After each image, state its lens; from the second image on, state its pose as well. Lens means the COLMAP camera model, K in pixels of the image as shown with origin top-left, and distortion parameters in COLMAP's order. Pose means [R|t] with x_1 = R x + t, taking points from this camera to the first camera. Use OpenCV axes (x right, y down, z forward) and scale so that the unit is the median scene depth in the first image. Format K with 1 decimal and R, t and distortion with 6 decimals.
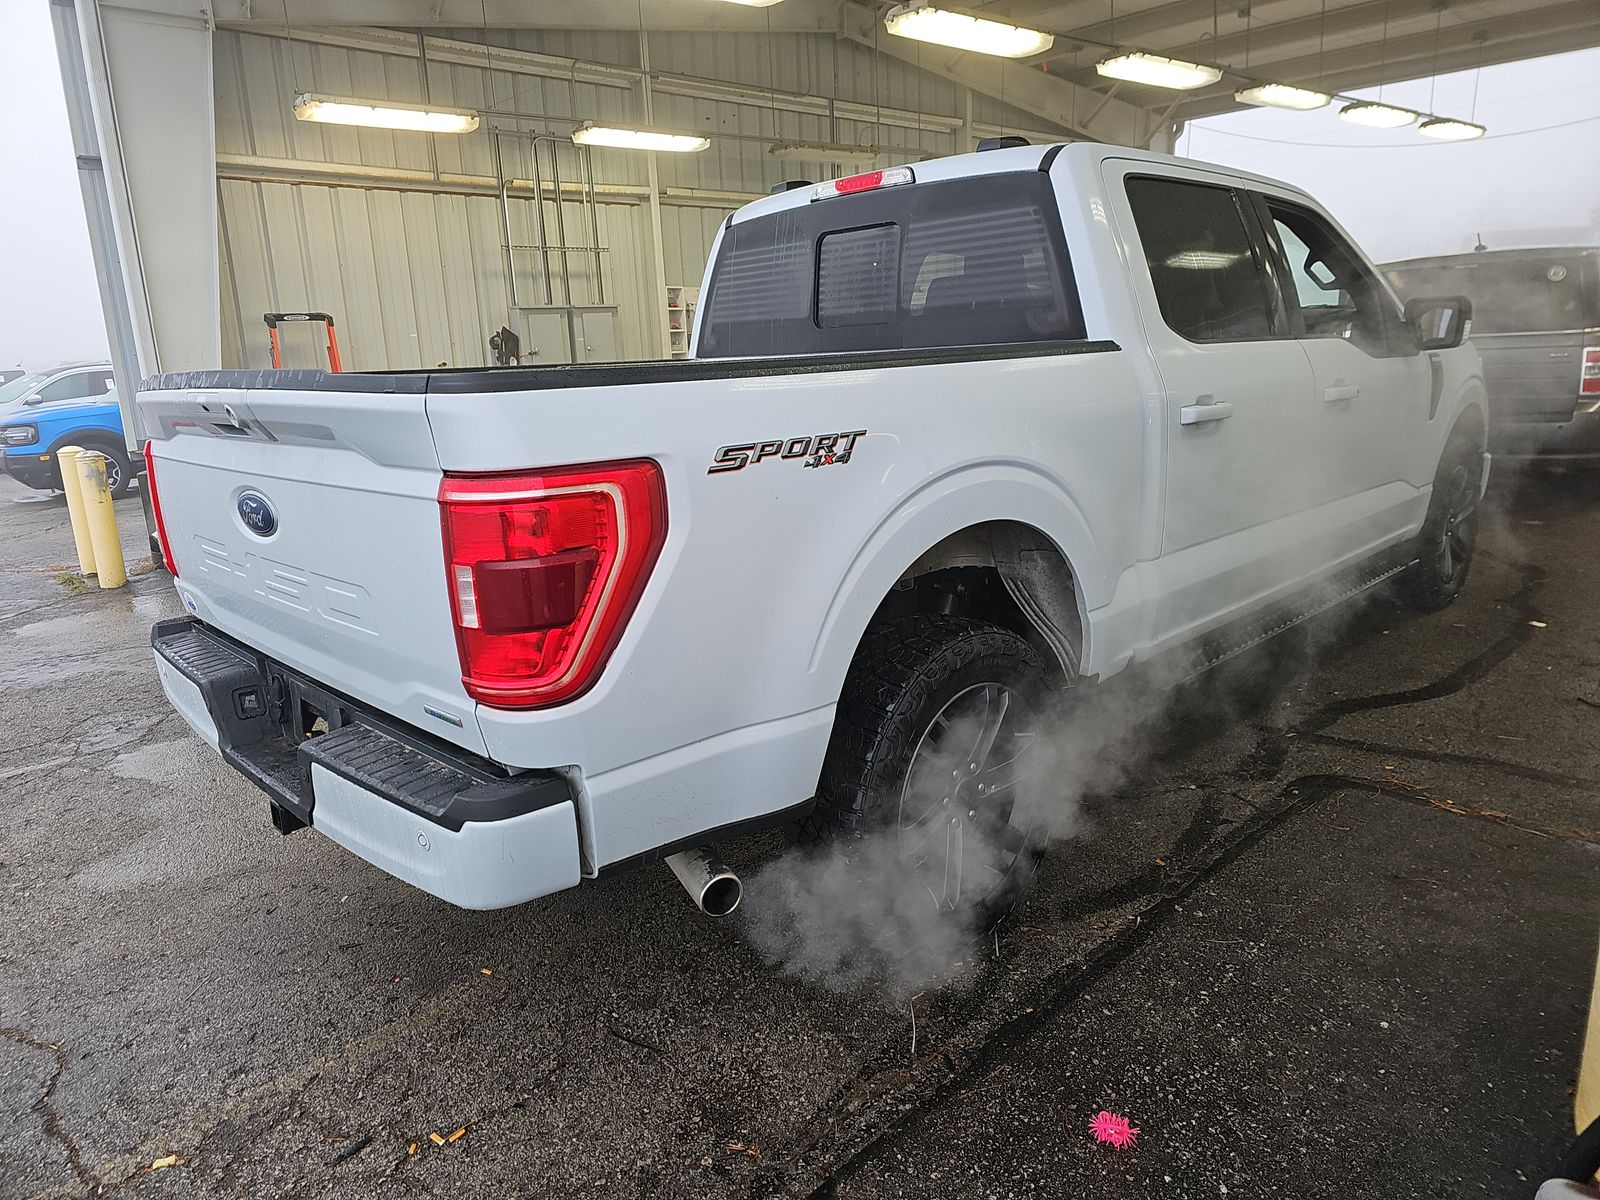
lens RADIAL K [[1053.5, 0, 788.8], [0, 1053.5, 600.9], [0, 0, 1]] dist [0.023702, -0.019503]
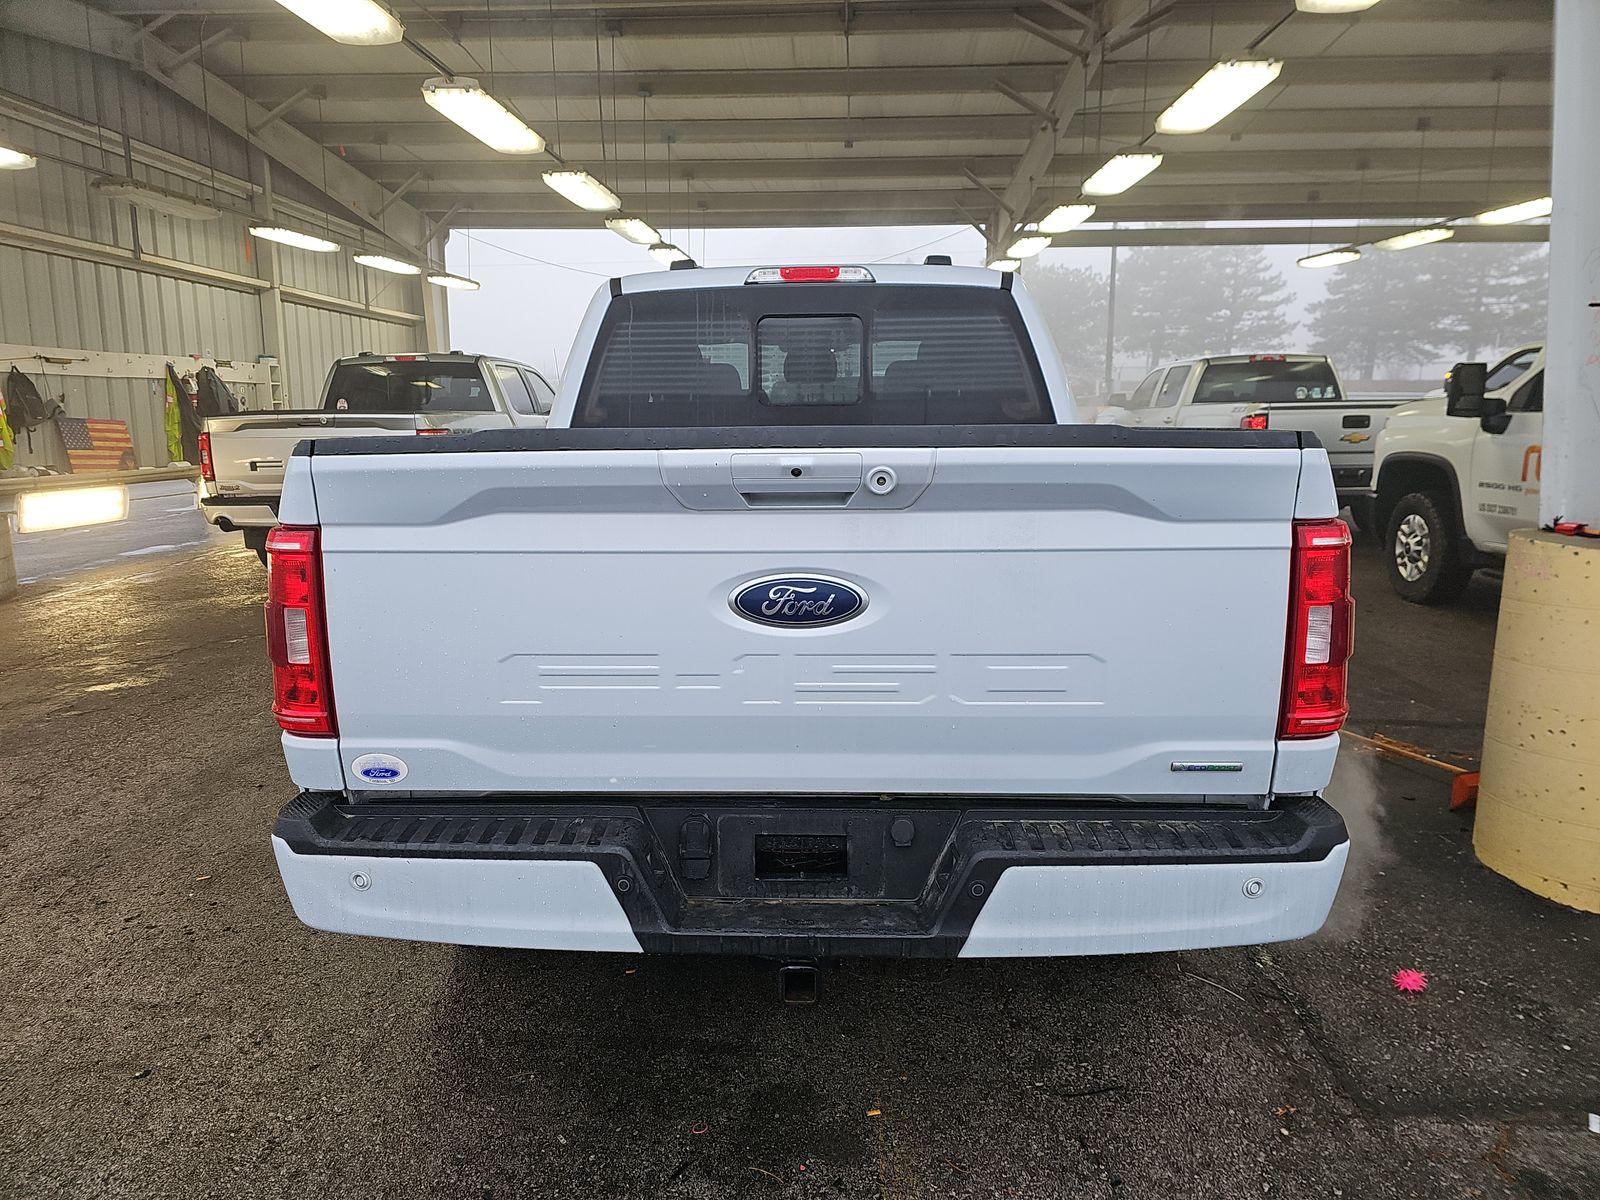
lens RADIAL K [[1053.5, 0, 791.4], [0, 1053.5, 596.4], [0, 0, 1]] dist [0.023702, -0.019503]
pose [[0.716196, -0.077110, 0.693626, -0.730269], [0.139375, 0.989660, -0.033891, -0.041548], [-0.683840, 0.120947, 0.719538, 0.295014]]
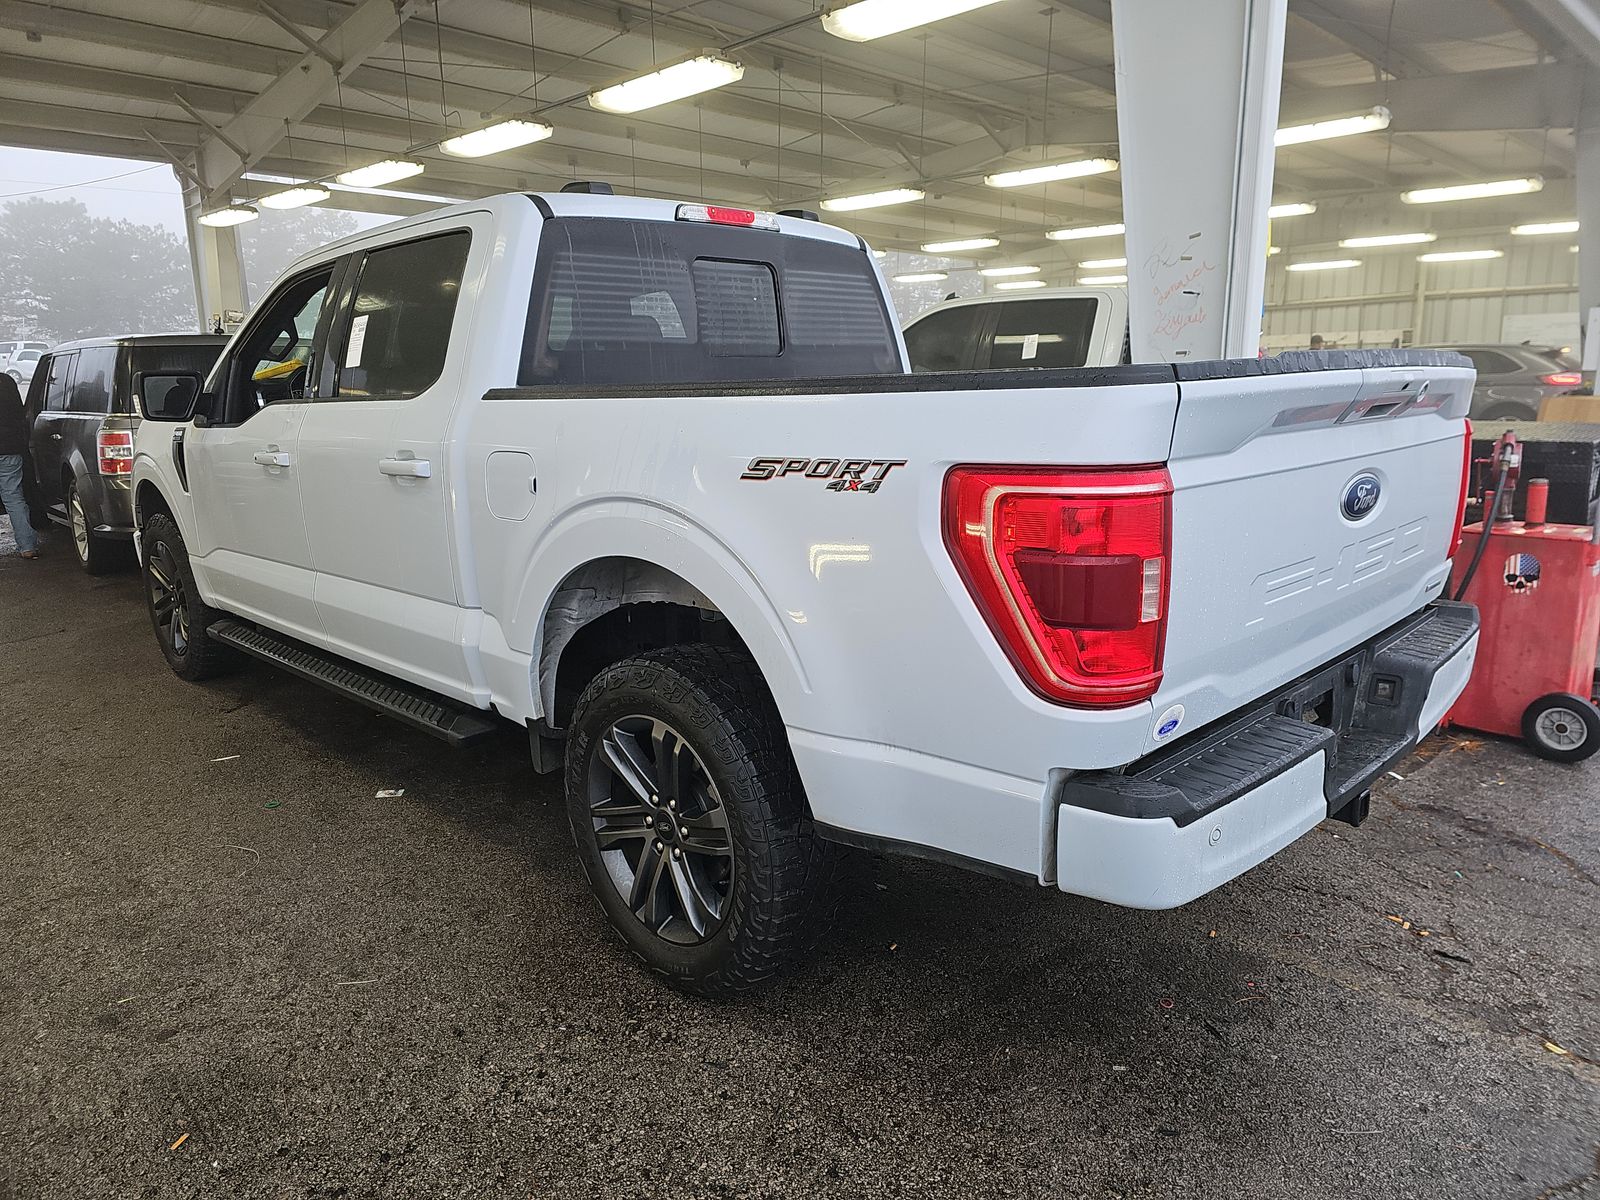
lens RADIAL K [[1053.5, 0, 803.5], [0, 1053.5, 604.4], [0, 0, 1]] dist [0.023702, -0.019503]
pose [[-0.016860, -0.159158, 0.987109, -1.020510], [0.254247, 0.954116, 0.158181, -0.188870], [-0.966992, 0.253636, 0.024379, 1.031403]]
